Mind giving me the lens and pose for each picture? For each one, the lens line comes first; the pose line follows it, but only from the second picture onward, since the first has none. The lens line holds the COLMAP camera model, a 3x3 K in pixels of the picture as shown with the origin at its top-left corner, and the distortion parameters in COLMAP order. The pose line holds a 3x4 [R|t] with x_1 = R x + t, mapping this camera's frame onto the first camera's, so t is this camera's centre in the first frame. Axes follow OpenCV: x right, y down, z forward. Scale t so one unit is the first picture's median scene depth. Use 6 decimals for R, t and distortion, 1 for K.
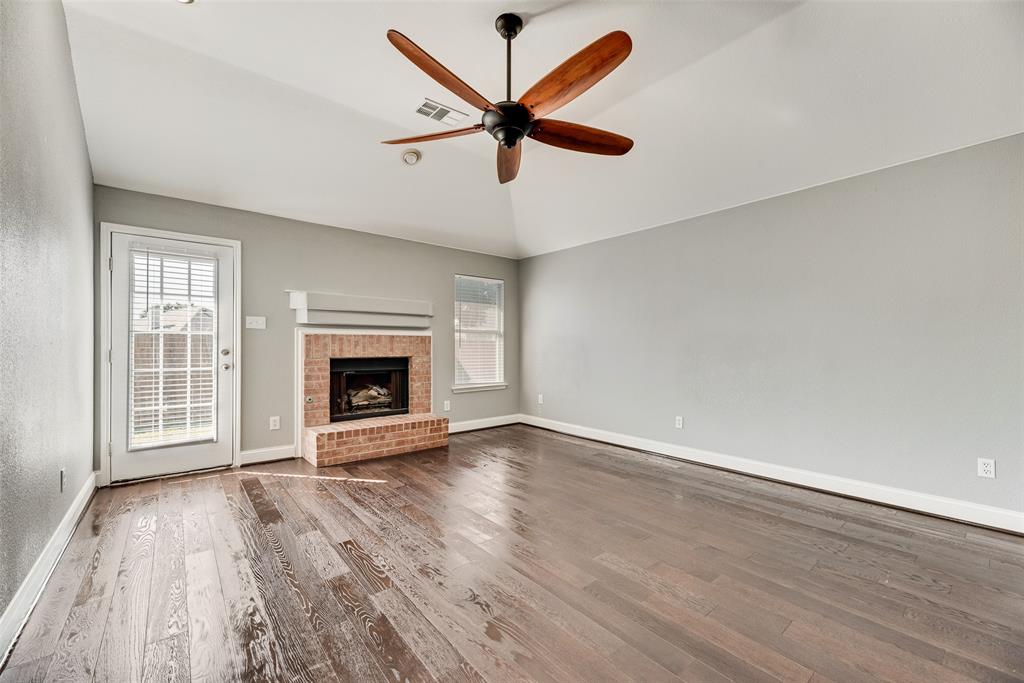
lens RADIAL K [[415.3, 0, 509.8], [0, 415.3, 342.6], [0, 0, 1]] dist [0.001355, 0.000822]
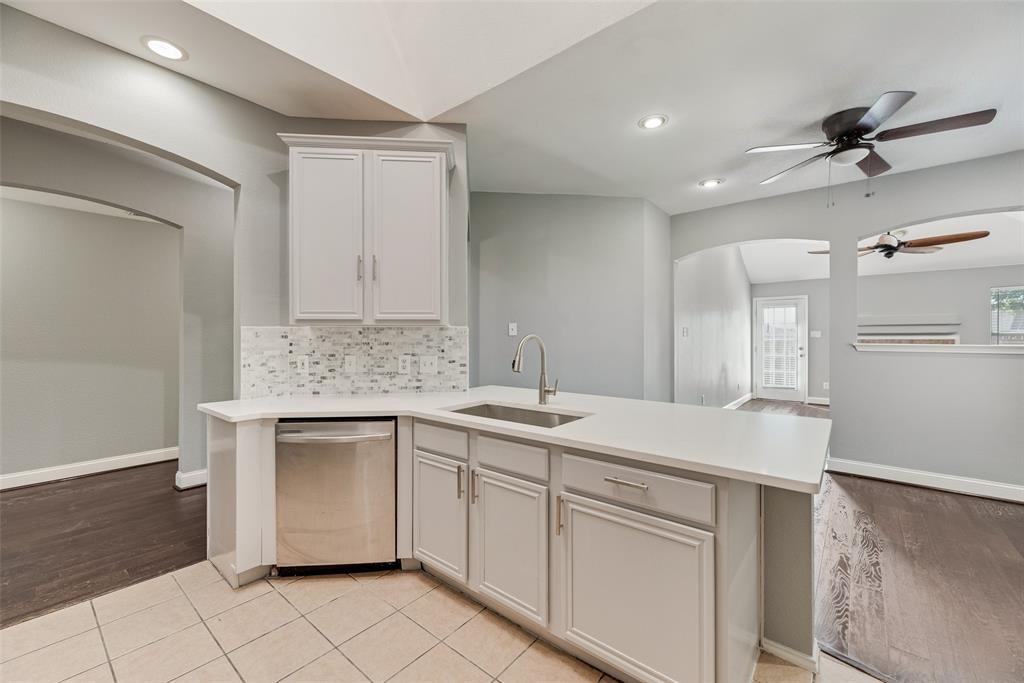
lens RADIAL K [[415.3, 0, 513.8], [0, 415.3, 337.7], [0, 0, 1]] dist [0.001355, 0.000822]
pose [[0.196587, 0.000936, -0.980486, 0.973723], [0.010353, 0.999942, 0.003030, -0.047684], [0.980432, -0.010747, 0.196565, -0.749168]]
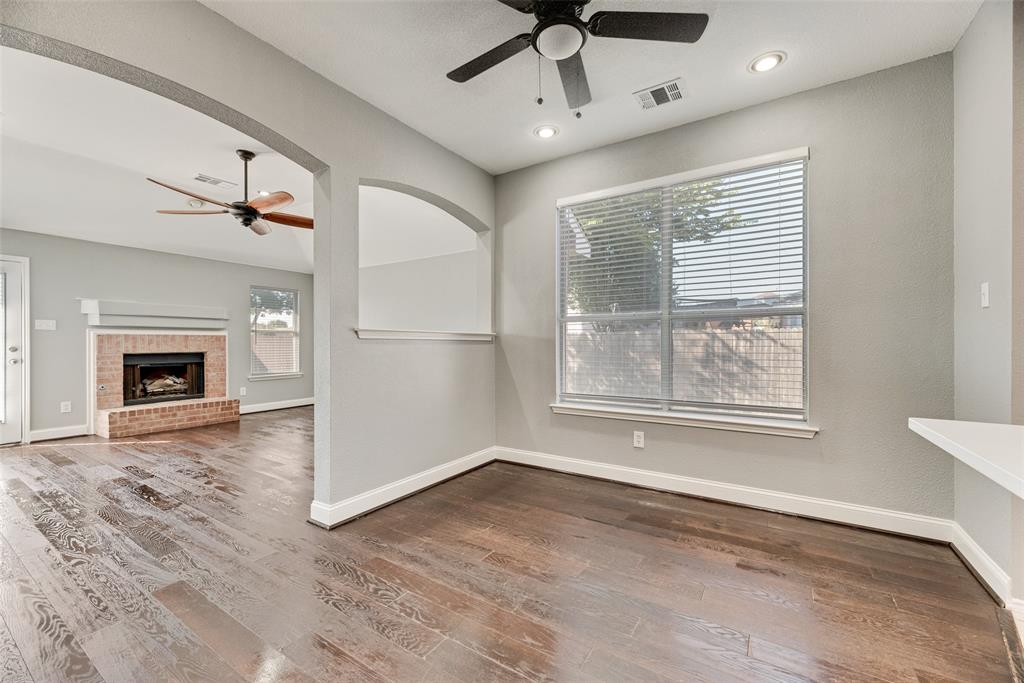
lens RADIAL K [[415.3, 0, 514.4], [0, 415.3, 342.1], [0, 0, 1]] dist [0.001355, 0.000822]
pose [[0.950143, -0.003063, 0.311800, 0.287655], [0.000715, 0.999971, 0.007644, -0.005564], [-0.311814, -0.007040, 0.950117, -0.539362]]
